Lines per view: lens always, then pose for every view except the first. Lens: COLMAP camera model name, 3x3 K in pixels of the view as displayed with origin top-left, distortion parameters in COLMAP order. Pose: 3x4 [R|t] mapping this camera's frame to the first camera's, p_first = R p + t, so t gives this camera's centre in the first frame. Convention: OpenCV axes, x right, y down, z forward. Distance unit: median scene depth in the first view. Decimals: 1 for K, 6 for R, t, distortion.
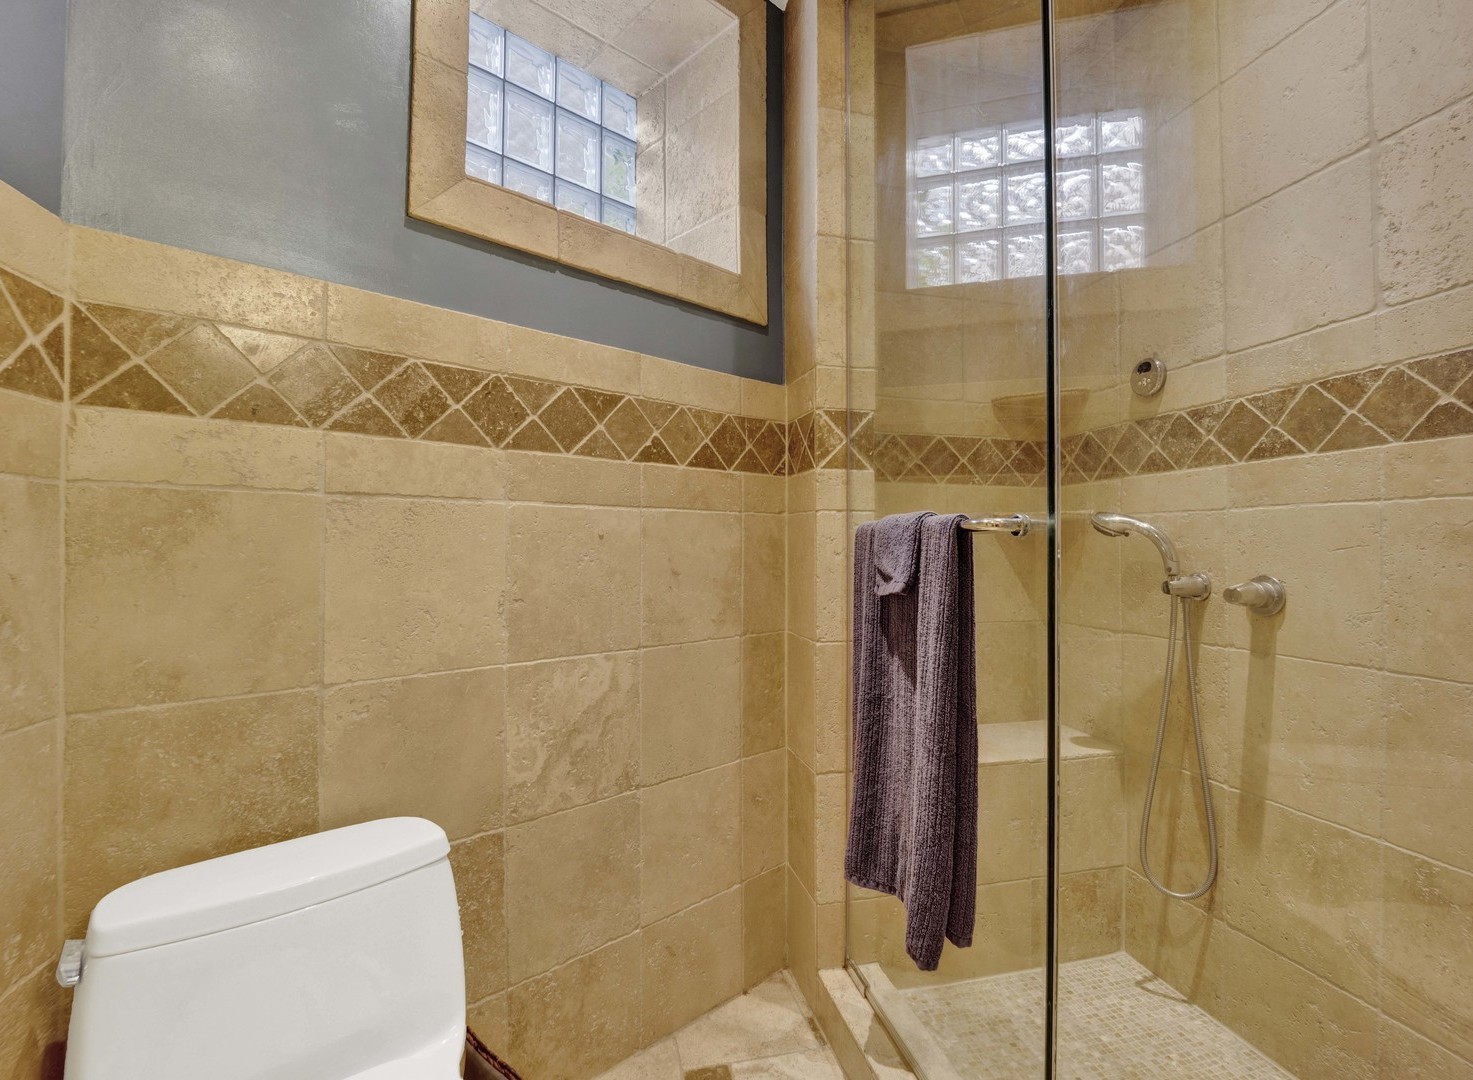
lens RADIAL K [[606.4, 0, 740.2], [0, 606.4, 550.1], [0, 0, 1]] dist [-0.023491, -0.000211]
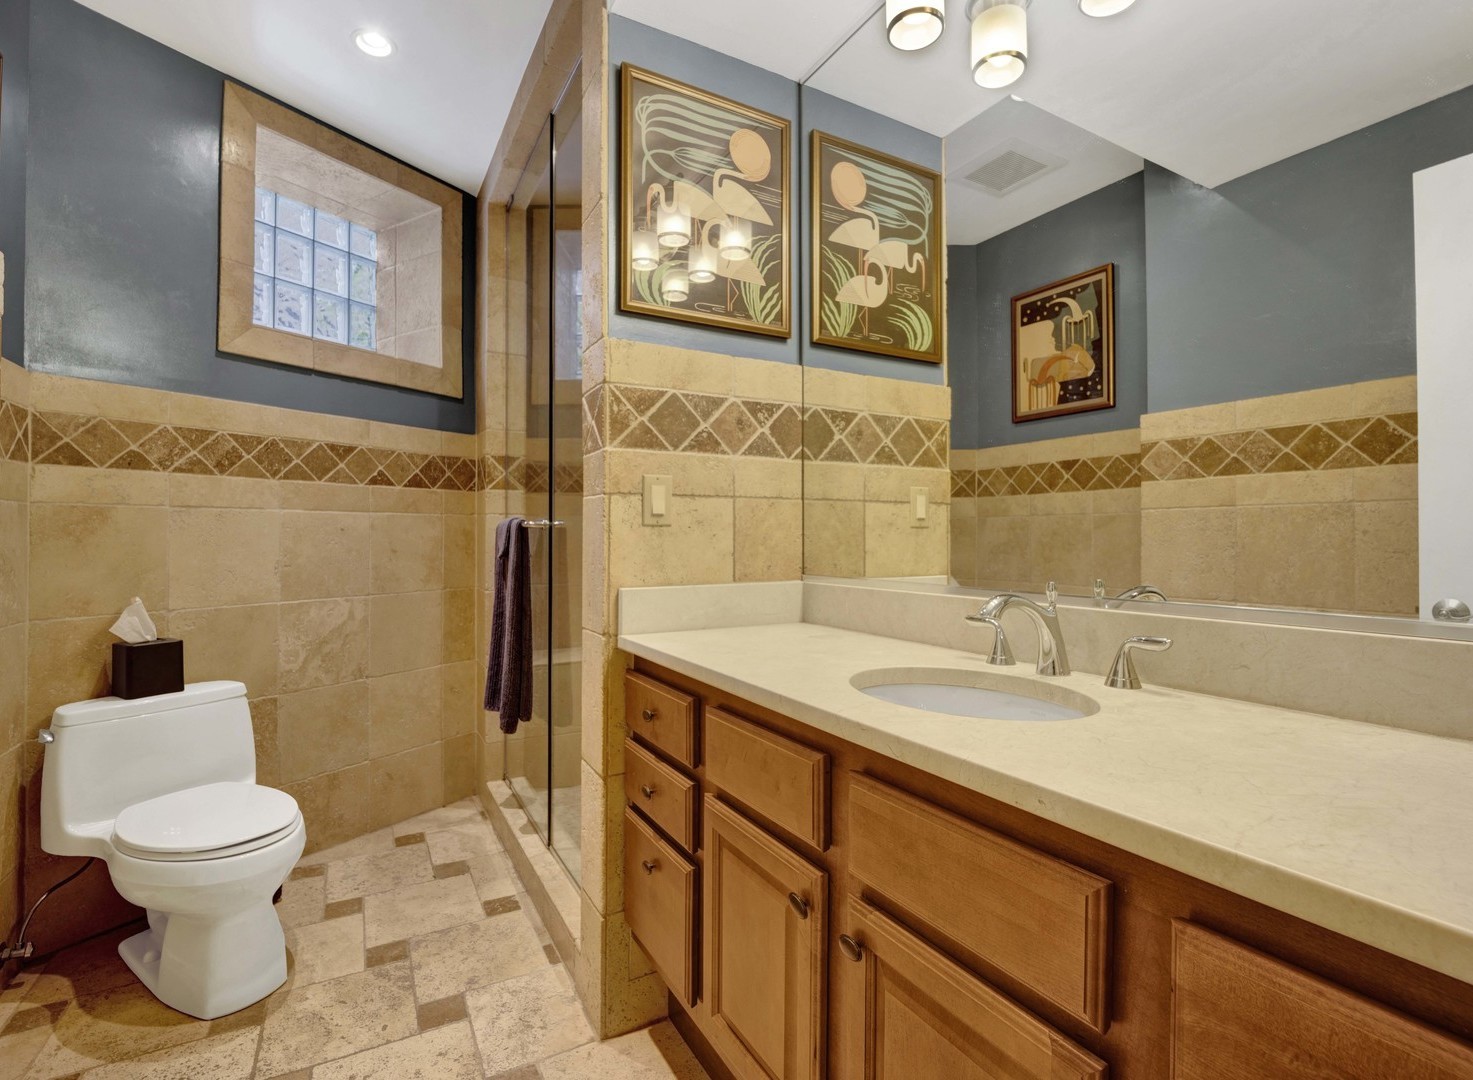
lens RADIAL K [[676.1, 0, 764.1], [0, 676.1, 533.7], [0, 0, 1]] dist [-0.000668, -0.013452]
pose [[0.961539, -0.003190, 0.274649, 0.403009], [0.006093, 0.999934, -0.009719, 0.016116], [-0.274600, 0.011019, 0.961496, -1.190701]]
